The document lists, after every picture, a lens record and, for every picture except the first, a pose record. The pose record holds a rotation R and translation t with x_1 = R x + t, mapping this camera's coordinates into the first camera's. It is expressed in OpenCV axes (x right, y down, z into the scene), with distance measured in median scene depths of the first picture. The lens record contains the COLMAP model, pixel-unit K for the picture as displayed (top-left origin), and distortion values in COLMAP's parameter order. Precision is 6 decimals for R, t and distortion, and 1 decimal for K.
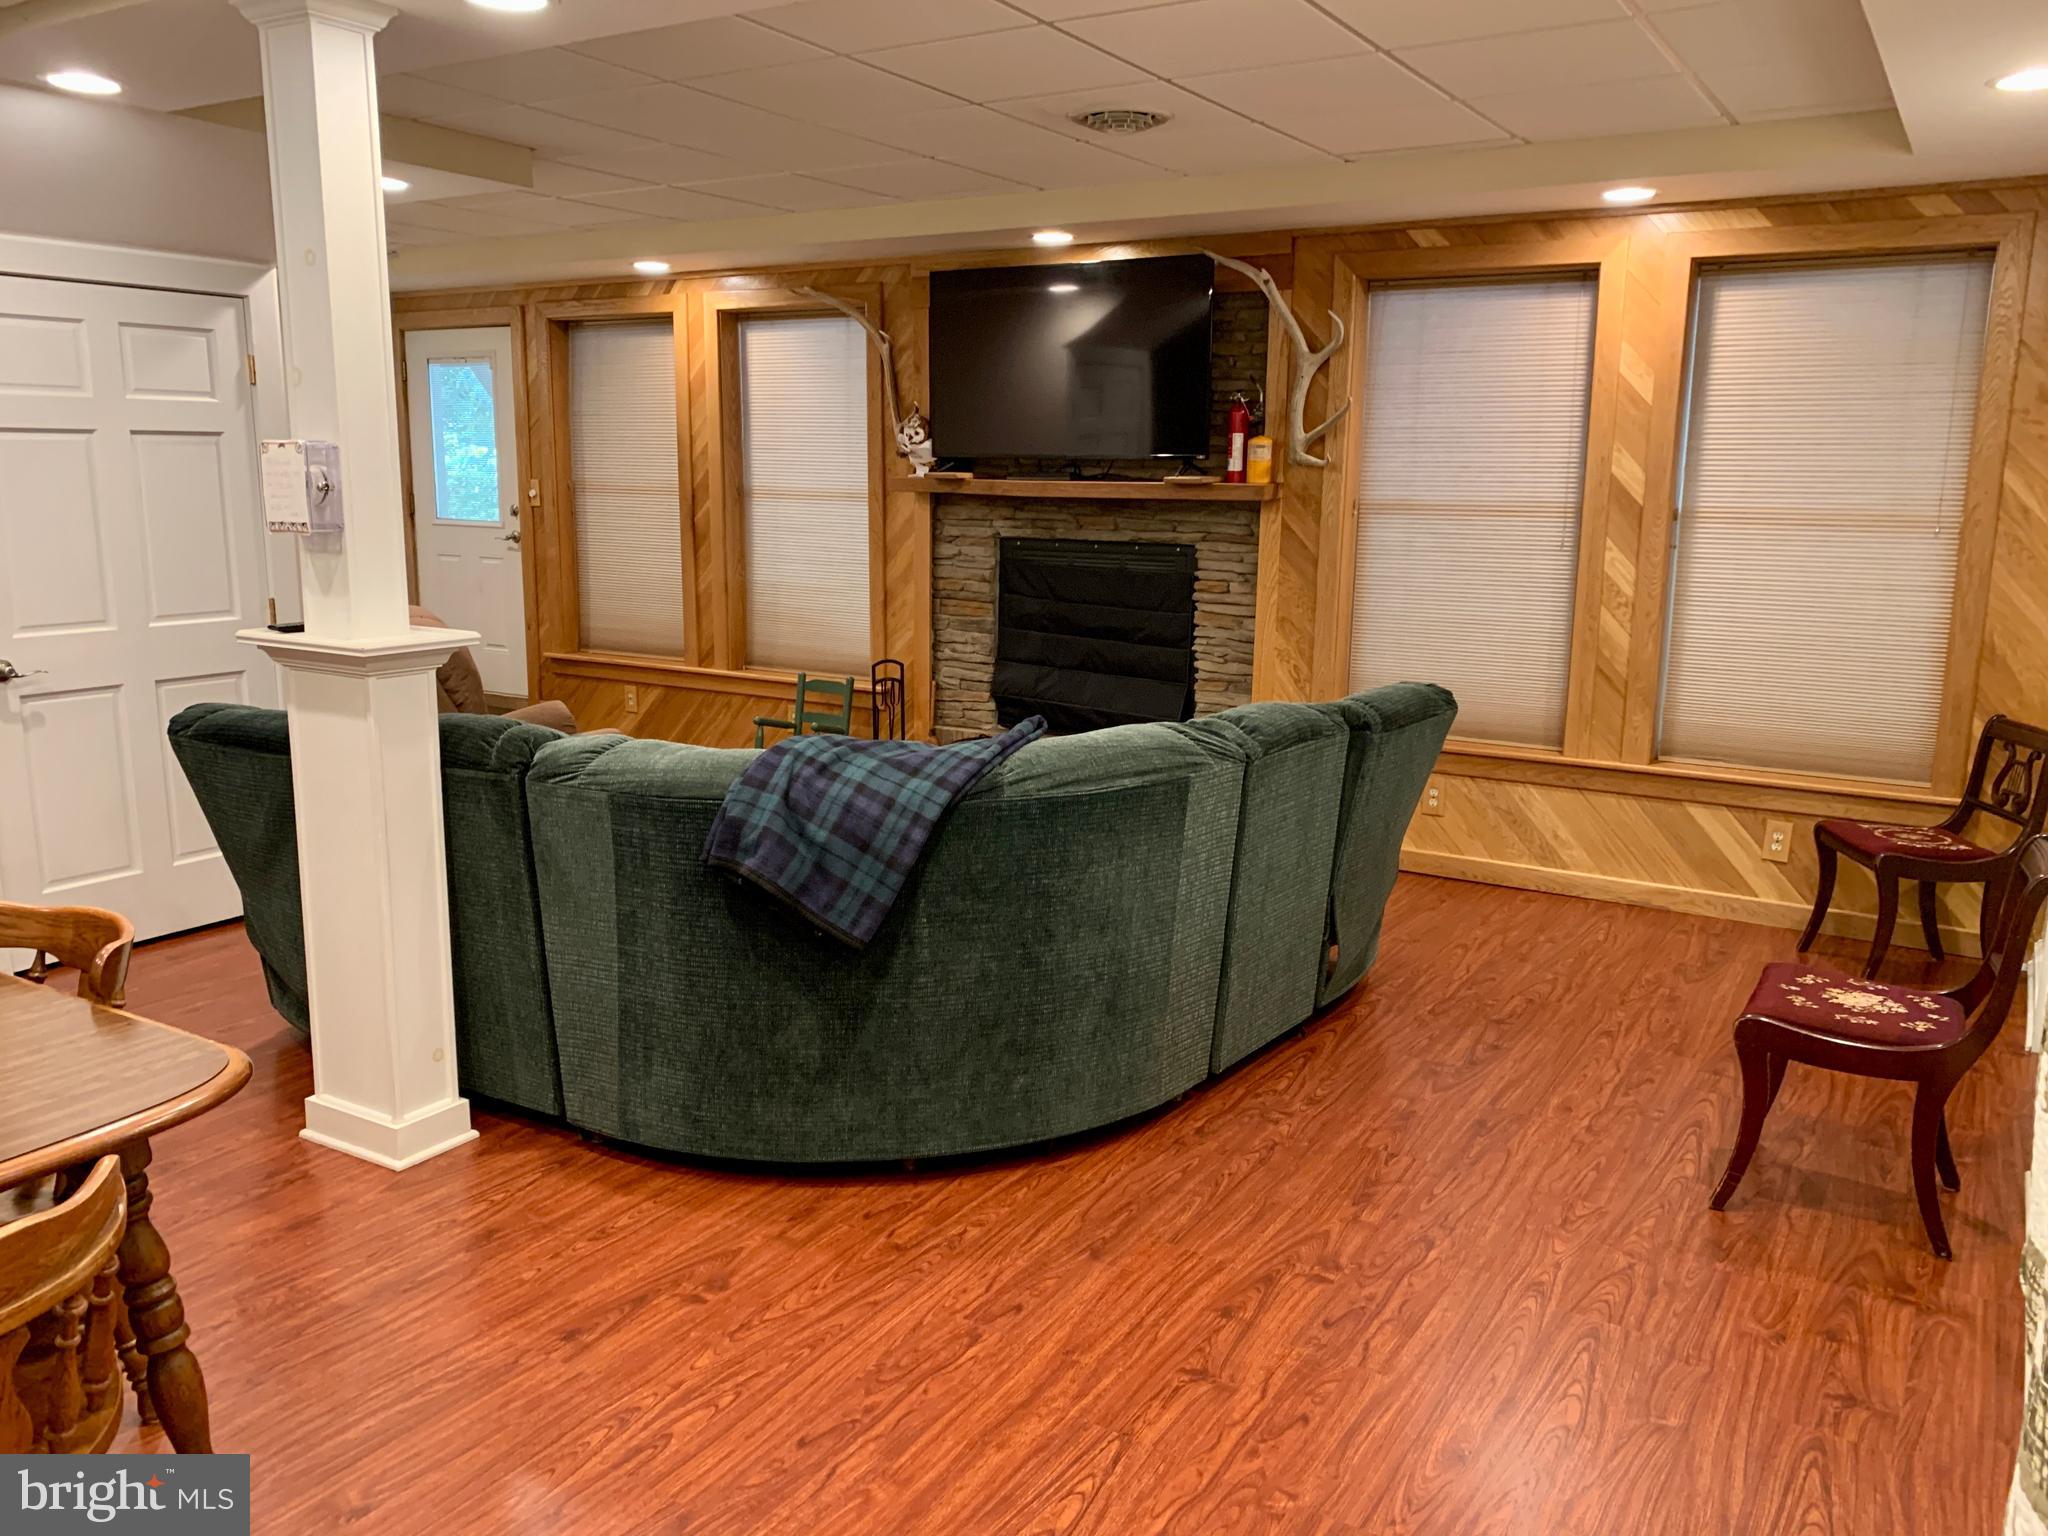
lens RADIAL K [[1604.4, 0, 1030.6], [0, 1604.4, 752.2], [0, 0, 1]] dist [0.062371, -0.065179]
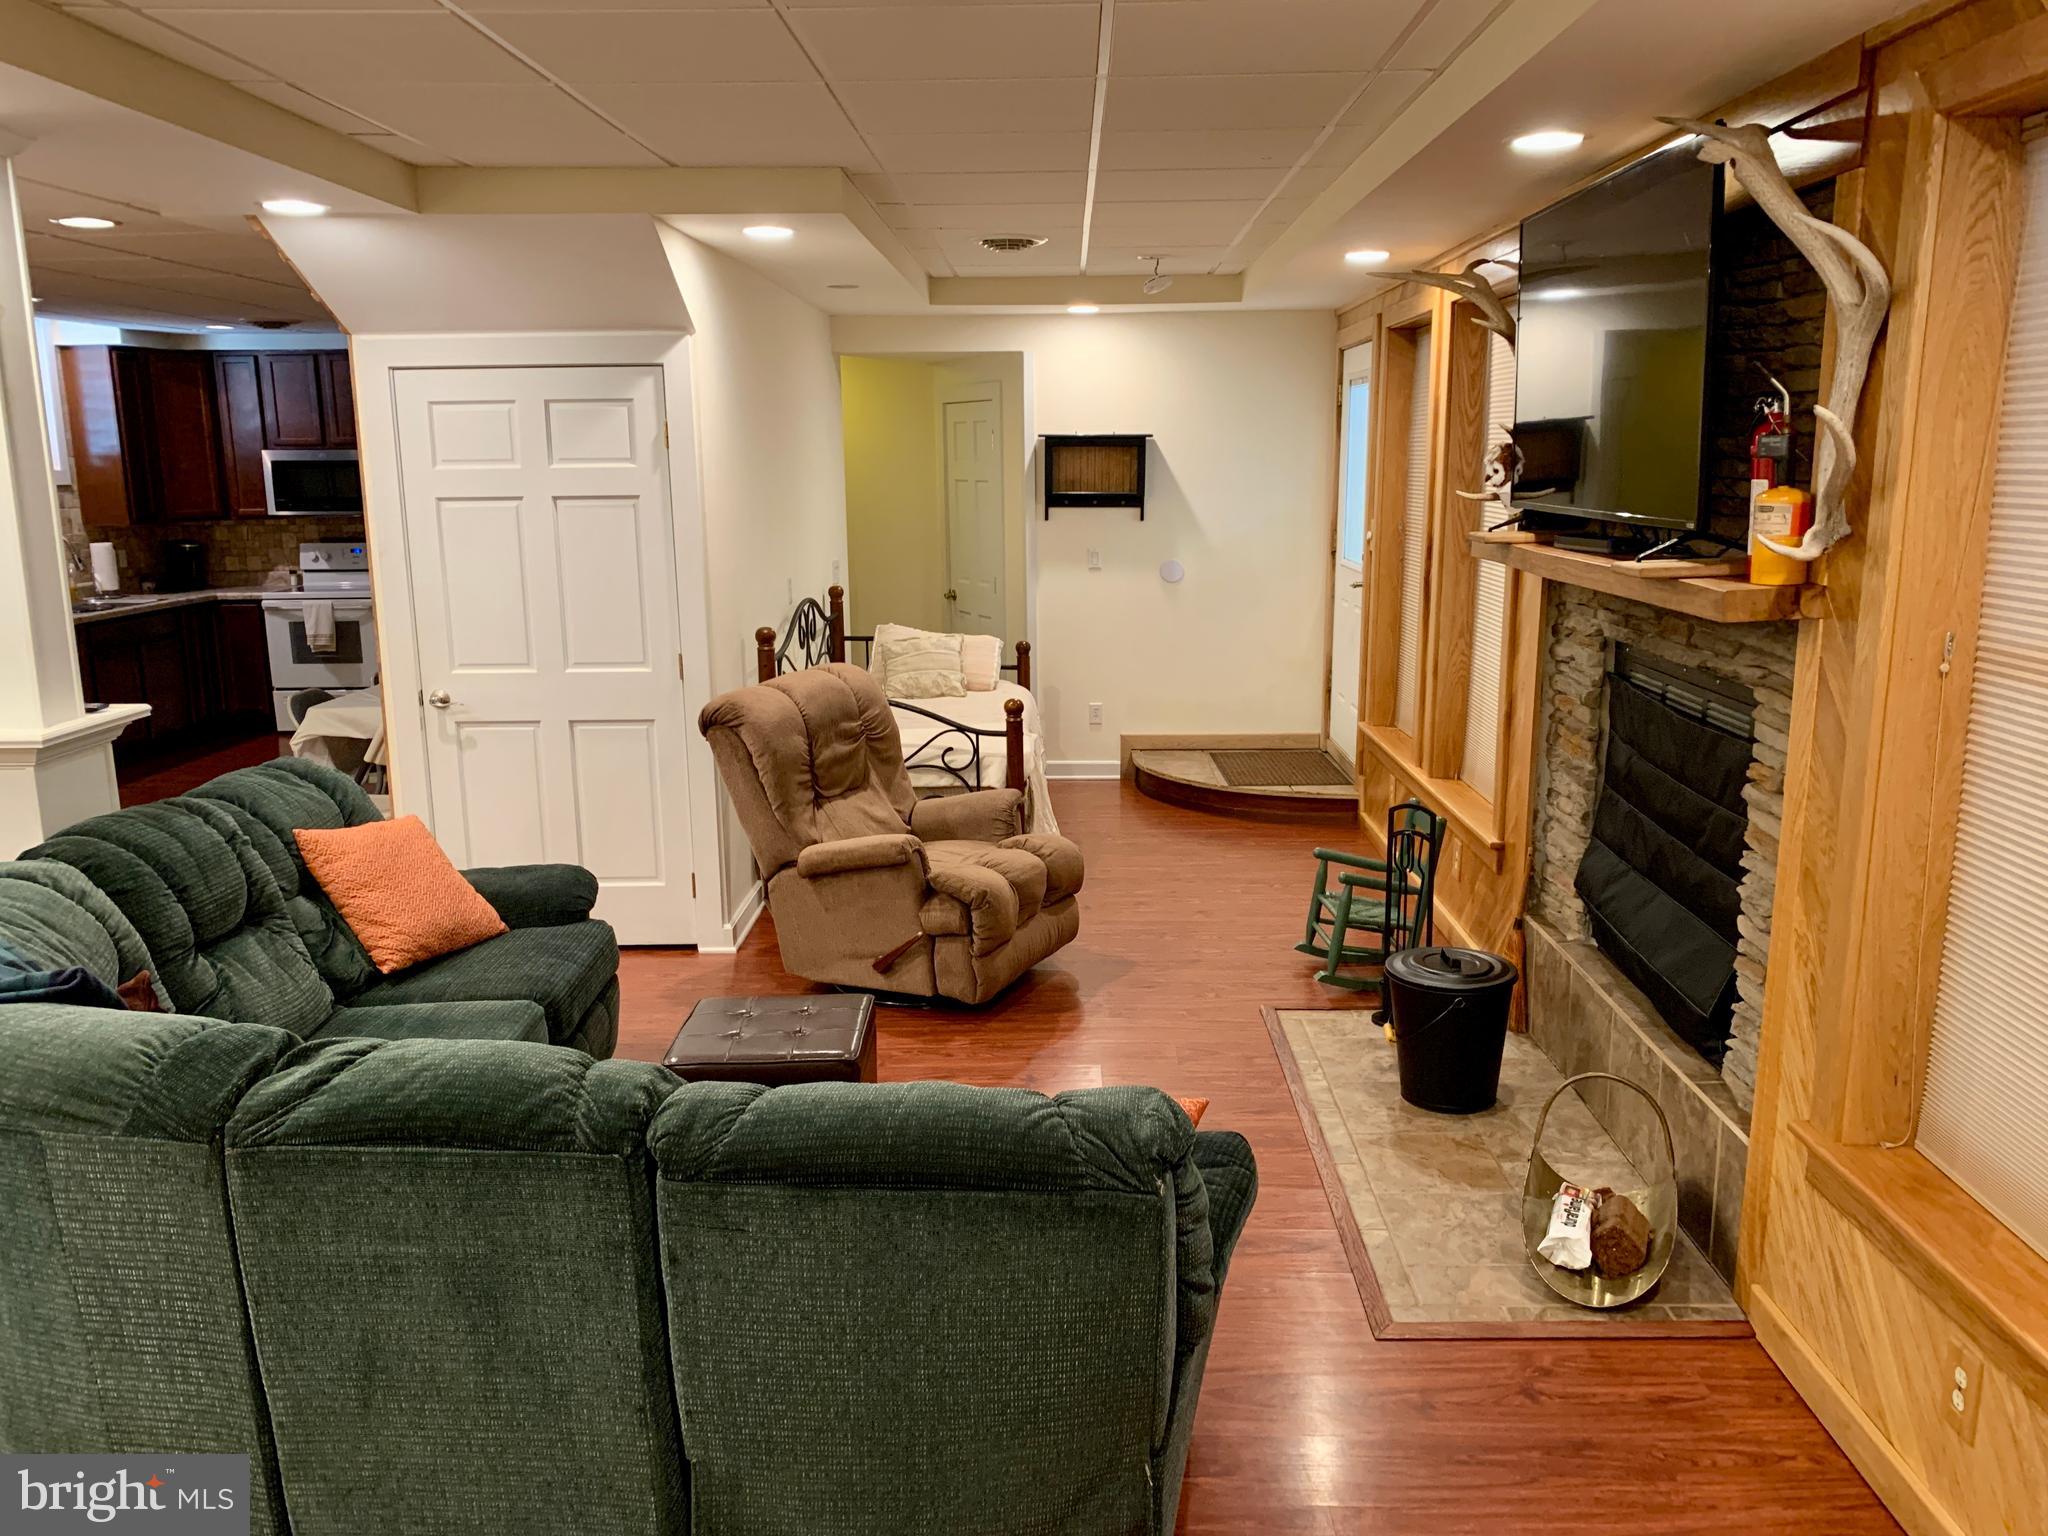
lens RADIAL K [[1604.4, 0, 1030.6], [0, 1604.4, 752.2], [0, 0, 1]] dist [0.062371, -0.065179]
pose [[0.508164, 0.140531, -0.849718, 0.550249], [-0.137260, 0.987203, 0.081182, -0.152786], [0.850252, 0.075378, 0.520950, 0.685666]]
